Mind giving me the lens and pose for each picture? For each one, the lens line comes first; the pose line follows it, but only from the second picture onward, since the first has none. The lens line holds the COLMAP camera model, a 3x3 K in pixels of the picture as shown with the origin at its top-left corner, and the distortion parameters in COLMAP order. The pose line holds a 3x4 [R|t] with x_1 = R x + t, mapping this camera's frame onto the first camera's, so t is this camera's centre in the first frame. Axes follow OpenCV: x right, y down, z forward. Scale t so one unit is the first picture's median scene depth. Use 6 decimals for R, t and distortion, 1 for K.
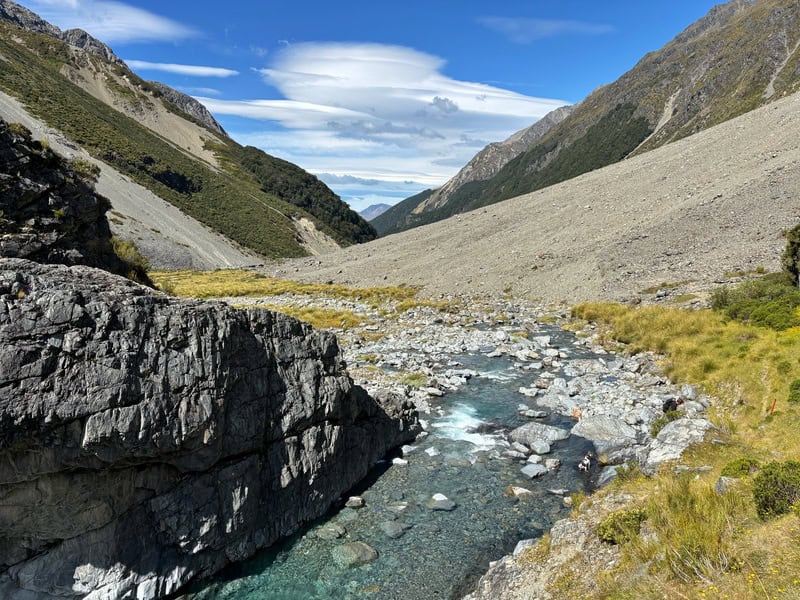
lens RADIAL K [[615.7, 0, 397.2], [0, 615.7, 301.1], [0, 0, 1]] dist [0.010331, 0.012740]
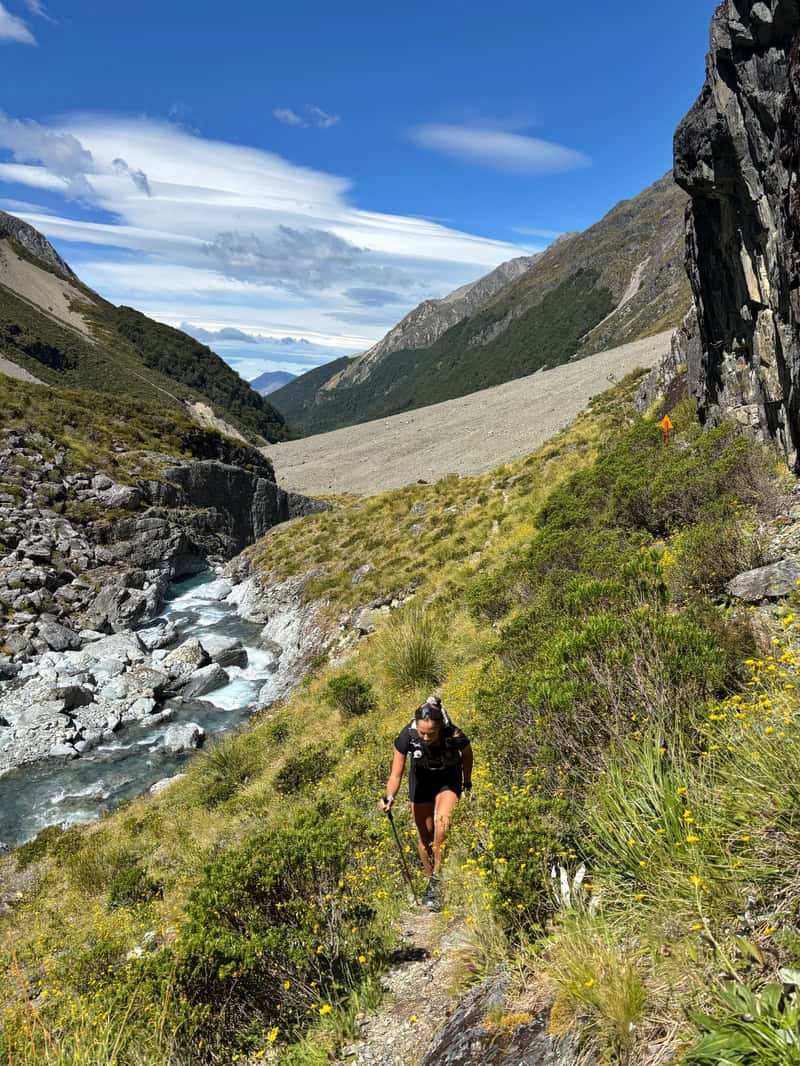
lens RADIAL K [[820.4, 0, 399.2], [0, 820.4, 542.7], [0, 0, 1]] dist [0.010331, 0.012740]
pose [[0.992519, 0.012379, 0.121460, -0.013076], [-0.017972, 0.998822, 0.045063, -0.000479], [-0.120759, -0.046908, 0.991573, -0.116681]]
